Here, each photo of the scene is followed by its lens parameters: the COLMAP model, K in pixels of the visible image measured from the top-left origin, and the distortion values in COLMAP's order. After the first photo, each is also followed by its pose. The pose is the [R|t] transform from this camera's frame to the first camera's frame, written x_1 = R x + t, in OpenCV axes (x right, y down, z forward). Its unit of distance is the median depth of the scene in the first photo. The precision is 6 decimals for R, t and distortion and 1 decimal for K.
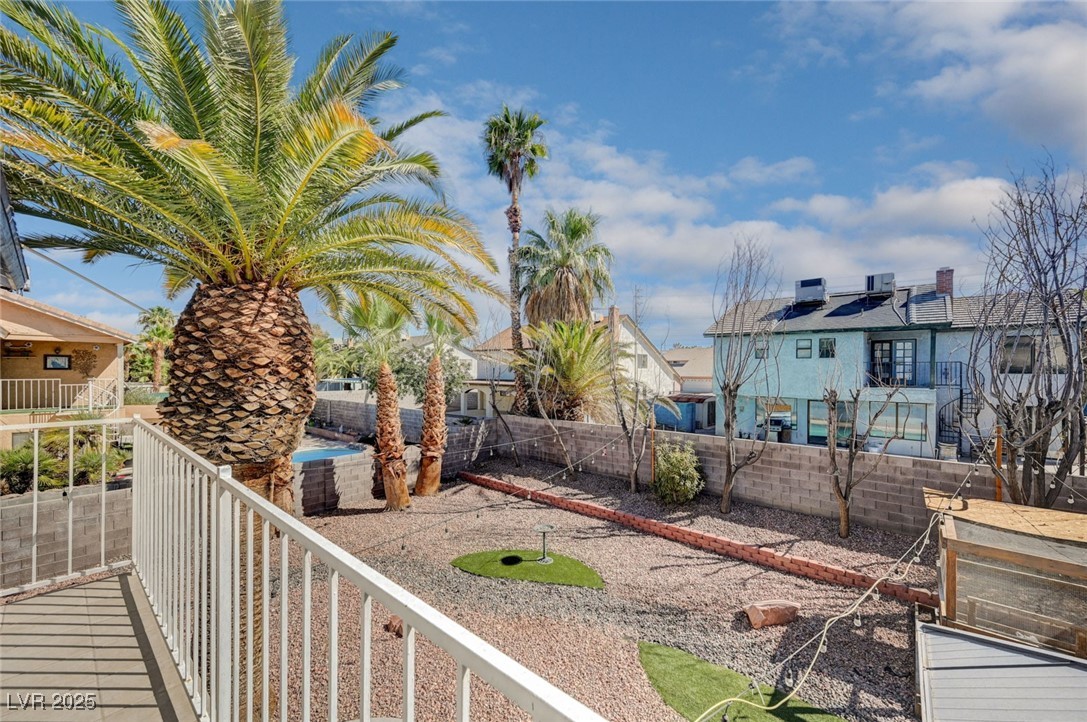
lens RADIAL K [[426.4, 0, 543.6], [0, 426.4, 372.2], [0, 0, 1]] dist [0.005067, 0.000144]
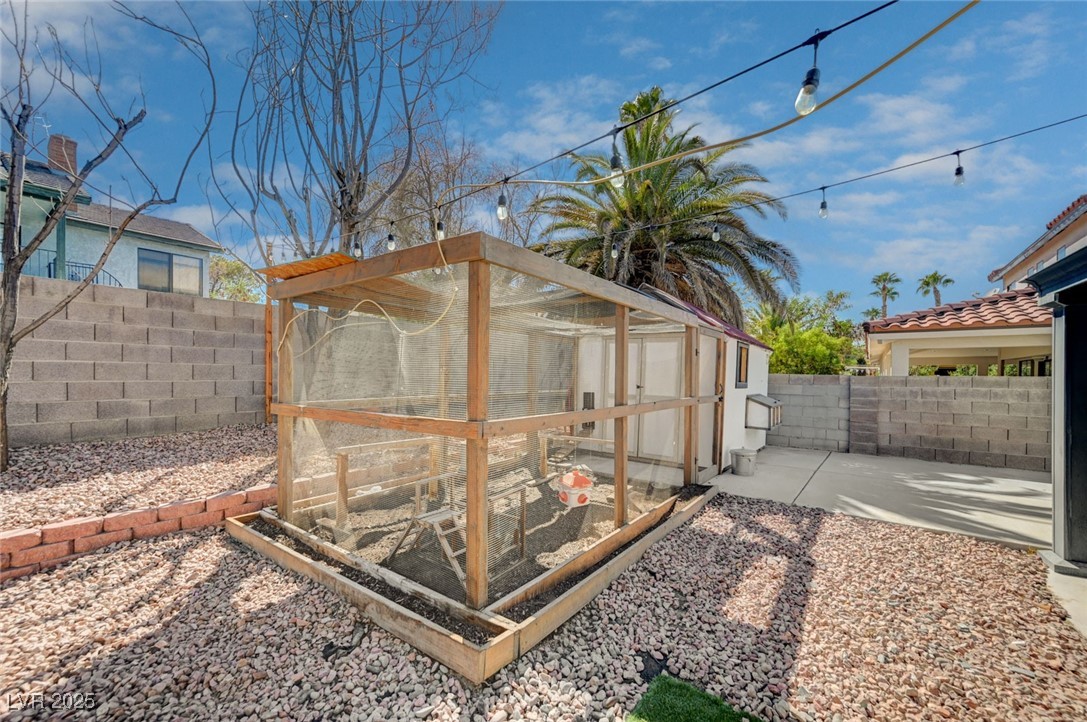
lens RADIAL K [[440.0, 0, 545.6], [0, 440.0, 380.7], [0, 0, 1]] dist [-0.002744, -0.000232]
pose [[-0.089830, -0.014744, 0.995848, 0.259422], [-0.001255, 0.999891, 0.014690, 0.281150], [-0.995956, 0.000070, -0.089839, 0.518527]]
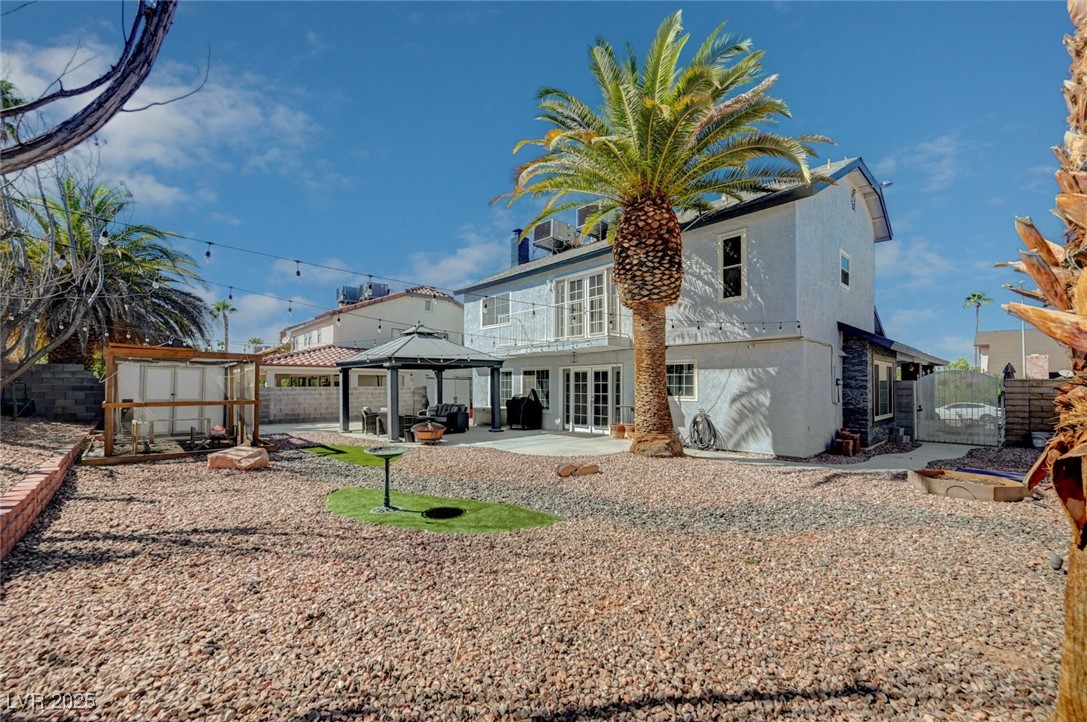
lens RADIAL K [[426.4, 0, 543.6], [0, 426.4, 372.2], [0, 0, 1]] dist [0.005067, 0.000144]
pose [[-0.996800, -0.002291, 0.079905, -0.186262], [-0.004541, 0.999598, -0.027987, 0.268539], [-0.079808, -0.028260, -0.996410, 1.409747]]
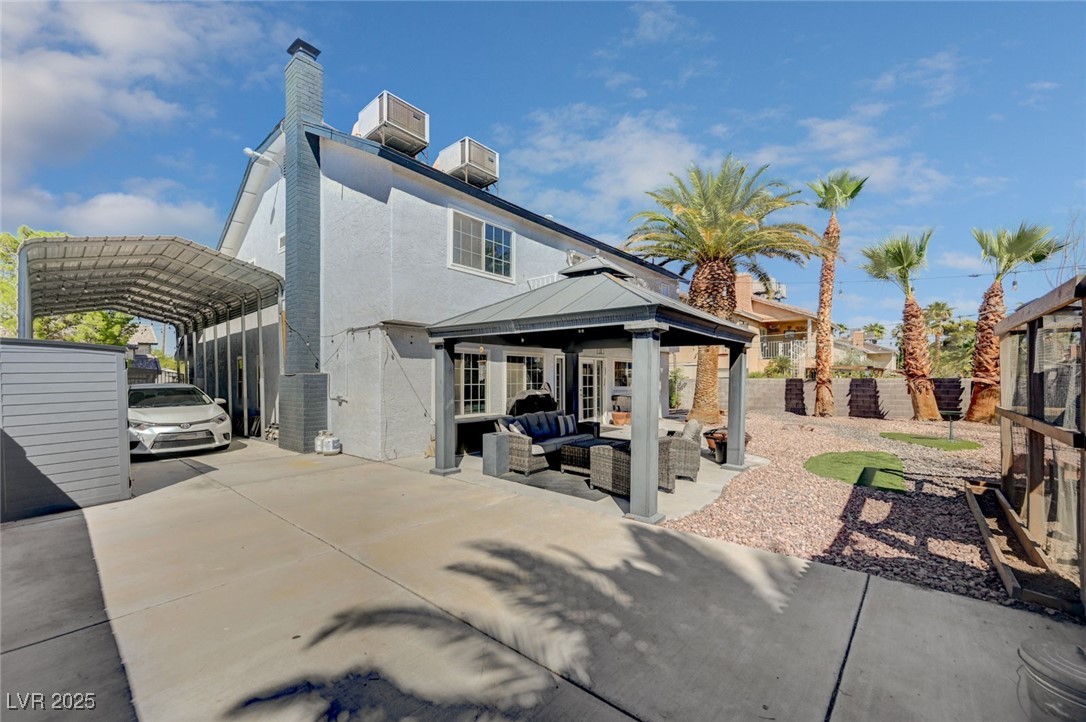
lens RADIAL K [[430.2, 0, 539.9], [0, 430.2, 377.9], [0, 0, 1]] dist [0.003122, 0.000158]
pose [[-0.000071, -0.002456, -0.999997, 1.038765], [-0.009995, 0.999947, -0.002456, 0.275910], [0.999950, 0.009994, -0.000095, -0.041101]]
